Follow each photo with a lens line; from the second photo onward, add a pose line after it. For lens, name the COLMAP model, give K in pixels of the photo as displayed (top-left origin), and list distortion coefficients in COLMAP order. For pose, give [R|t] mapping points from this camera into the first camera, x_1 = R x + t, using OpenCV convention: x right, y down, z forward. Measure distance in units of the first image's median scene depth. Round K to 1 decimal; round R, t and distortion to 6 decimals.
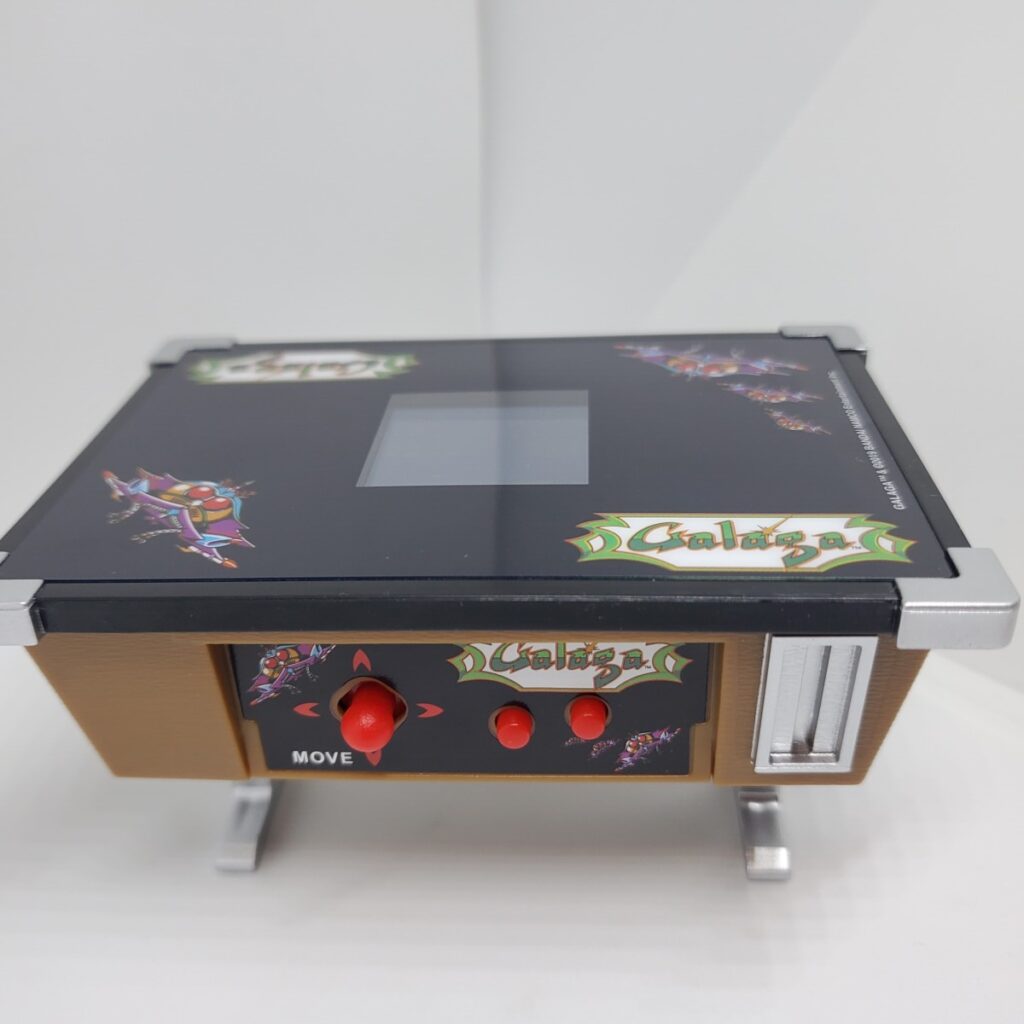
lens RADIAL K [[1057.1, 0, 512.7], [0, 1057.1, 522.3], [0, 0, 1]] dist [-0.096739, 0.000000]
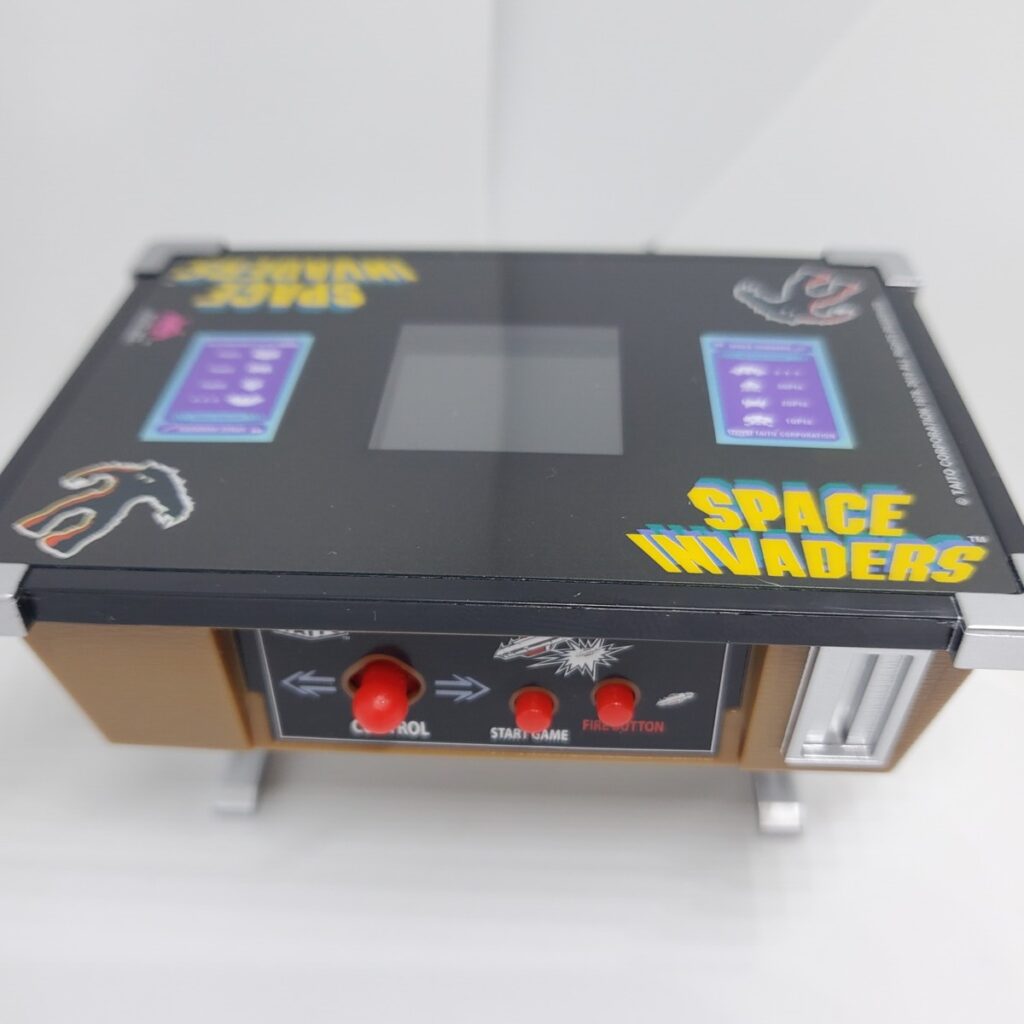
lens RADIAL K [[1057.1, 0, 509.2], [0, 1057.1, 502.9], [0, 0, 1]] dist [-0.096739, 0.000000]
pose [[0.999547, 0.020496, 0.022049, -0.048196], [-0.023637, 0.987911, 0.153207, -0.138108], [-0.018642, -0.153659, 0.987948, 0.092504]]
